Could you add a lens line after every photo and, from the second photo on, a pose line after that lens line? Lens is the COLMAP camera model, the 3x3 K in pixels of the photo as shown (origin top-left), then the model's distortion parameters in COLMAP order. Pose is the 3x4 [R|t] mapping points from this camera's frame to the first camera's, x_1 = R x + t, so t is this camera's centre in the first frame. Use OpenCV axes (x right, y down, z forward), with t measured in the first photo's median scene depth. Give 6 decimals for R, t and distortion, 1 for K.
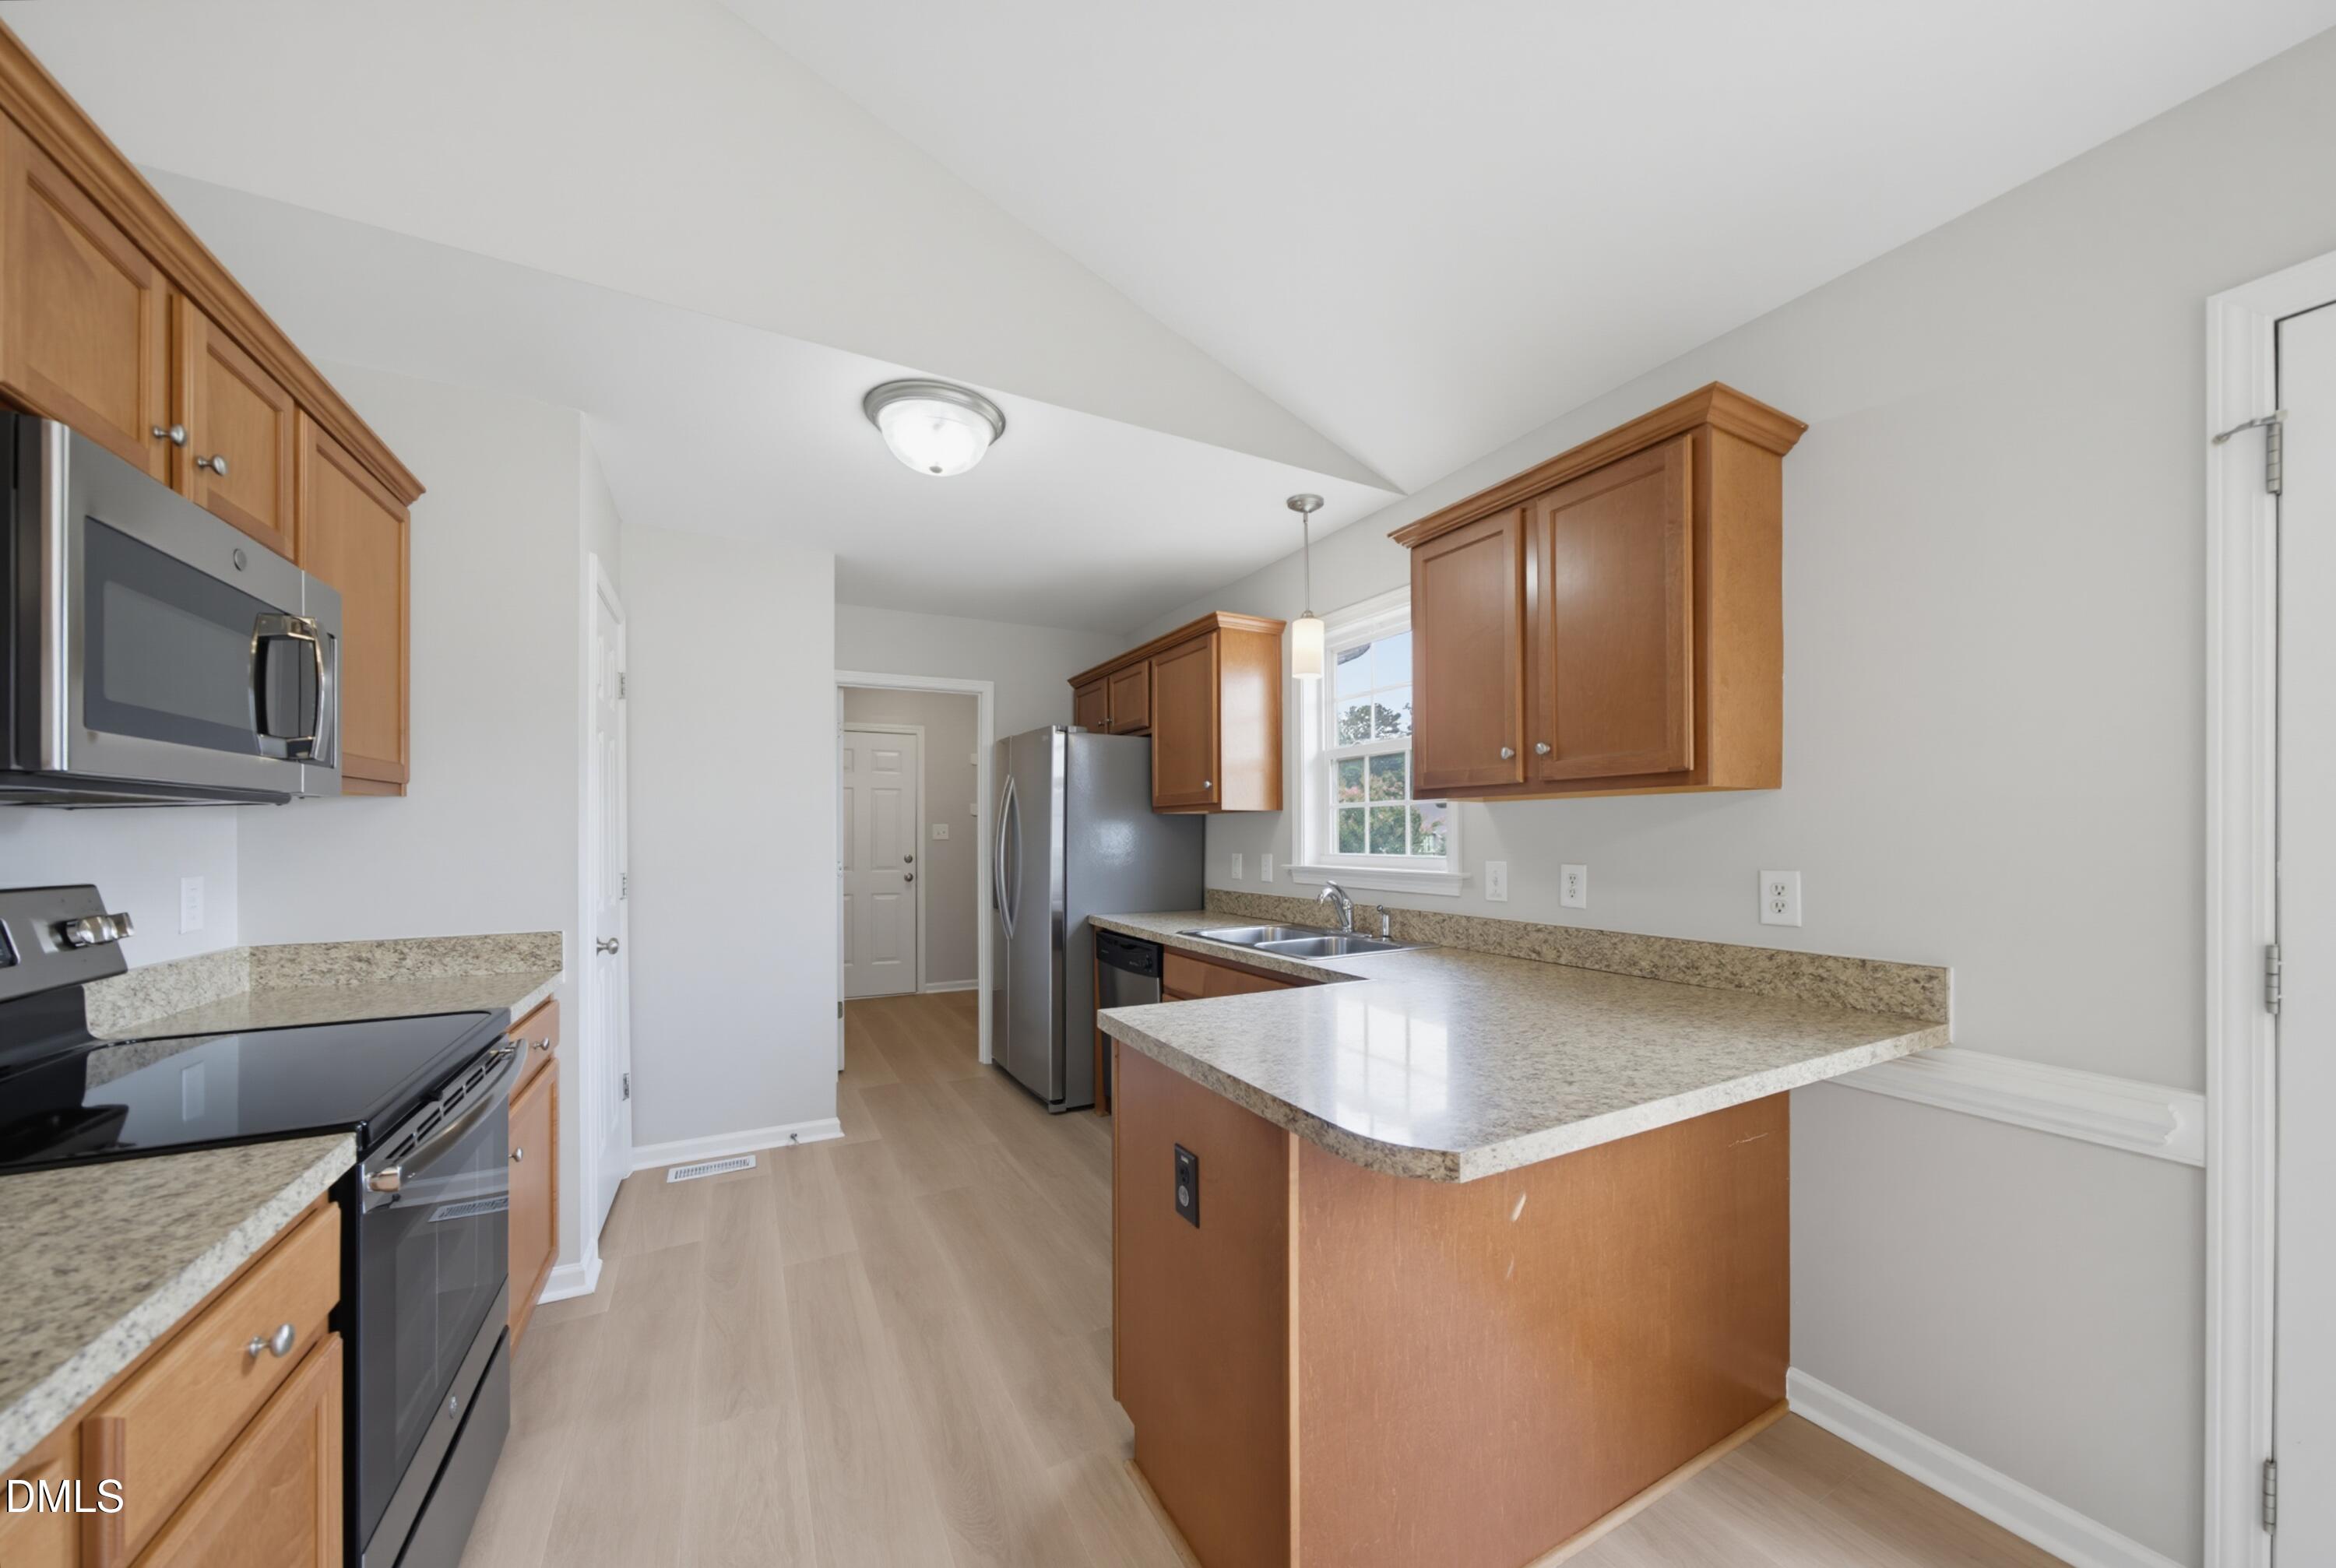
lens RADIAL K [[815.5, 0, 1164.5], [0, 815.5, 832.9], [0, 0, 1]] dist [-0.001403, -0.000060]
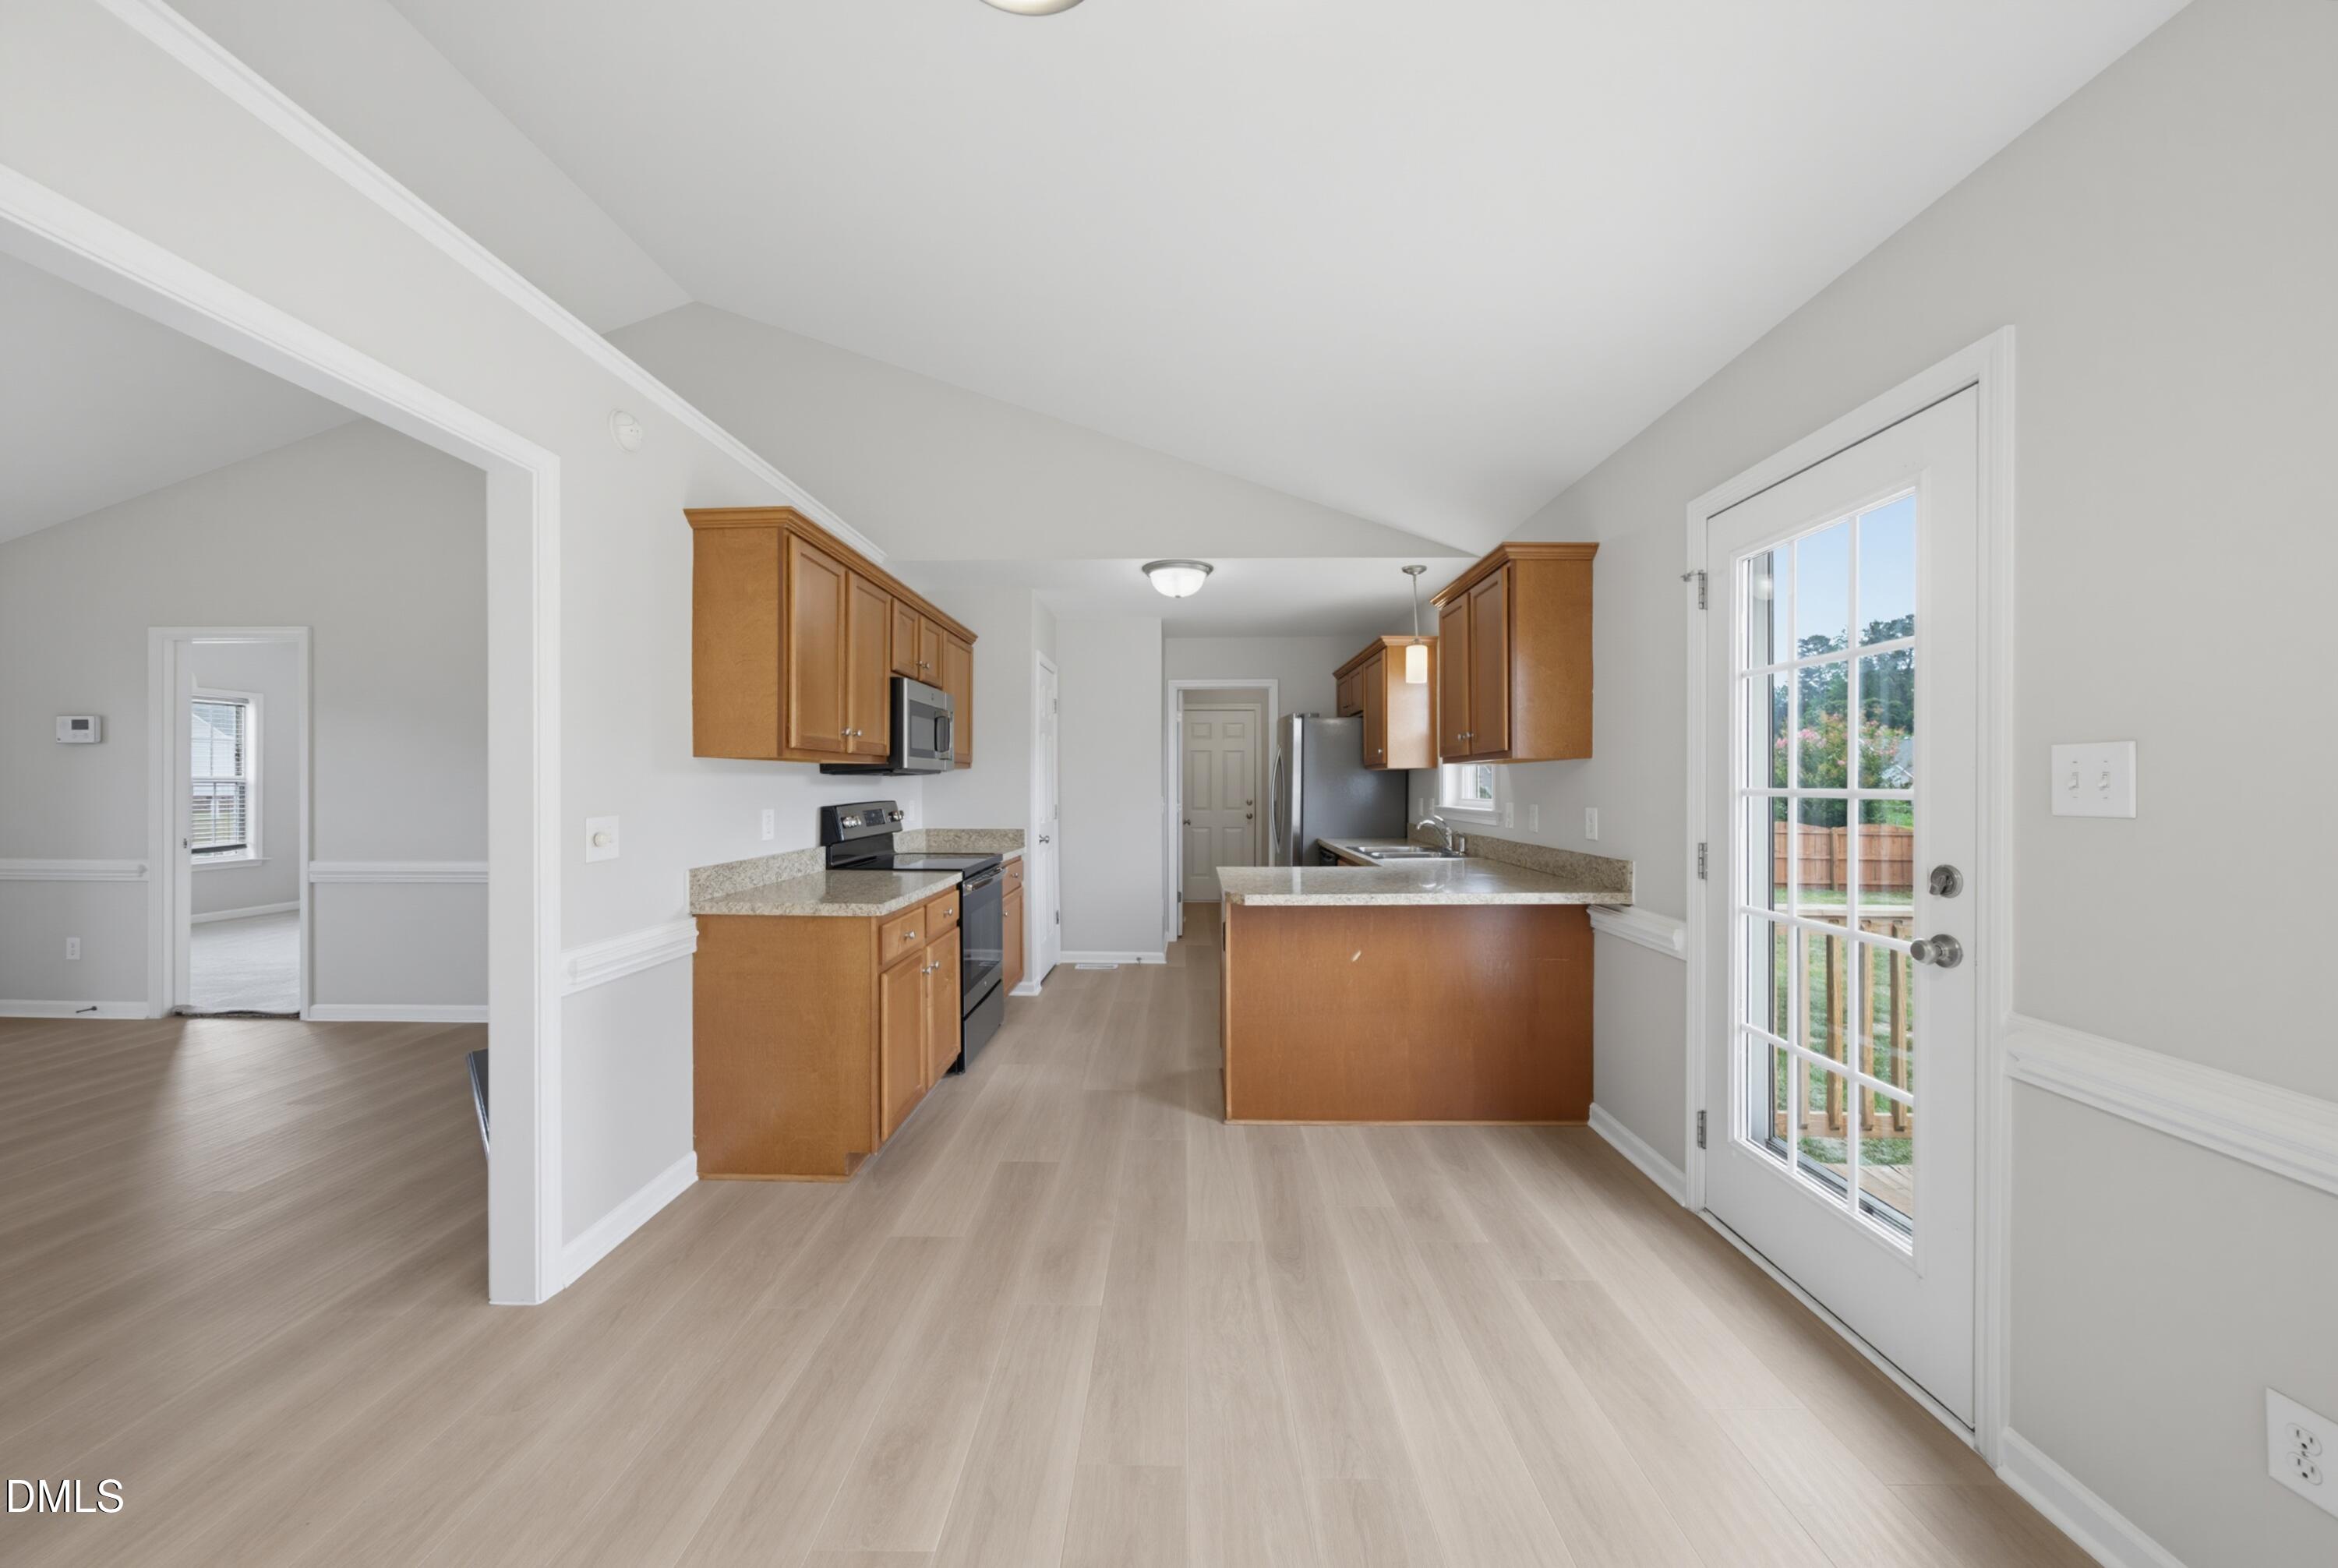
lens RADIAL K [[821.5, 0, 1169.0], [0, 821.5, 784.0], [0, 0, 1]] dist [-0.000360, -0.000084]
pose [[0.875180, 0.002390, -0.483791, 0.523483], [-0.001108, 0.999995, 0.002936, -0.005537], [0.483795, -0.002033, 0.875179, -0.583972]]
